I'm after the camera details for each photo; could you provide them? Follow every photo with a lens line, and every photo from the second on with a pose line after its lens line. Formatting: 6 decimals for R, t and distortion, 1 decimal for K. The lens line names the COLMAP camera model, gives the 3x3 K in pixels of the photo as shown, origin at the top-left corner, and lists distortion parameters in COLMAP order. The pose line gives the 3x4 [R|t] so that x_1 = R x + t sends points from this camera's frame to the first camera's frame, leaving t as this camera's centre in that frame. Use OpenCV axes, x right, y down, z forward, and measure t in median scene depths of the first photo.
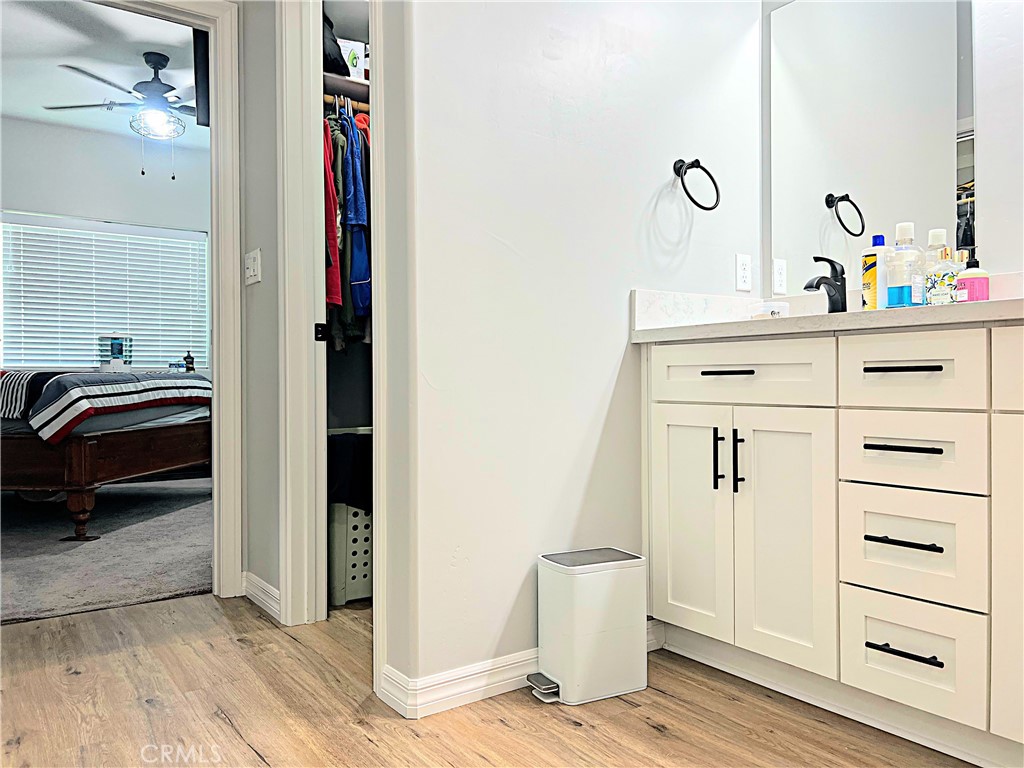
lens RADIAL K [[764.6, 0, 506.6], [0, 764.6, 386.8], [0, 0, 1]] dist [0.076843, -0.096966]
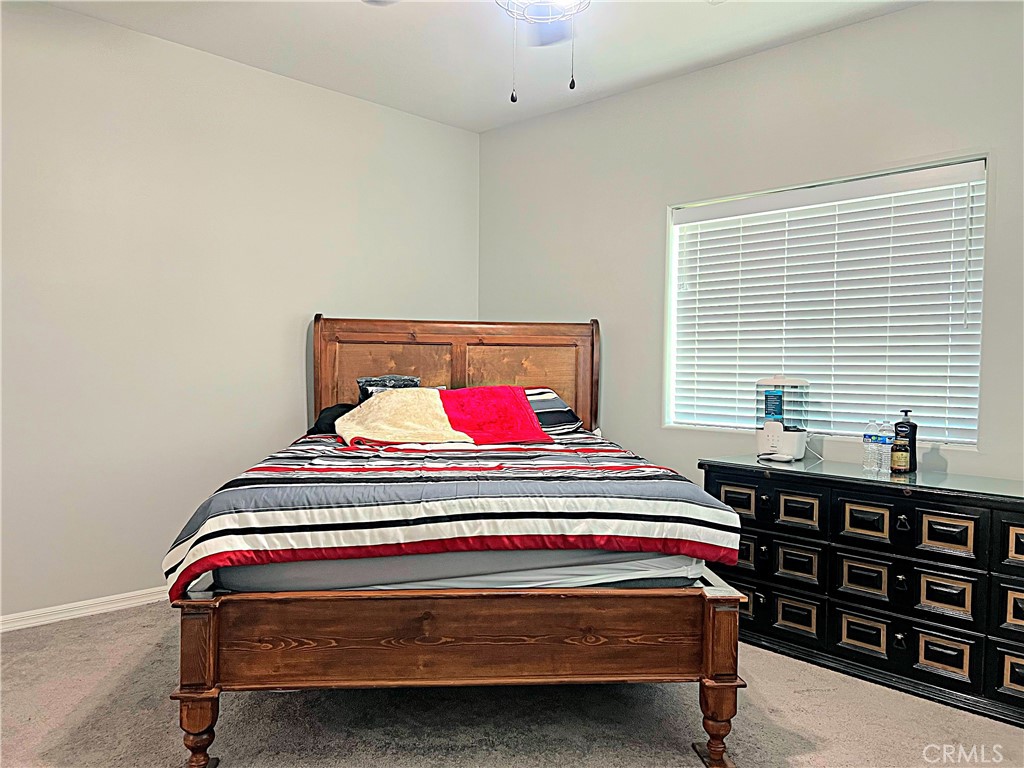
lens RADIAL K [[764.6, 0, 506.6], [0, 764.6, 386.8], [0, 0, 1]] dist [0.076843, -0.096966]
pose [[-0.098520, 0.000771, -0.995135, 0.050303], [0.023210, 0.999729, -0.001523, -0.079196], [0.994864, -0.023247, -0.098511, 1.031169]]
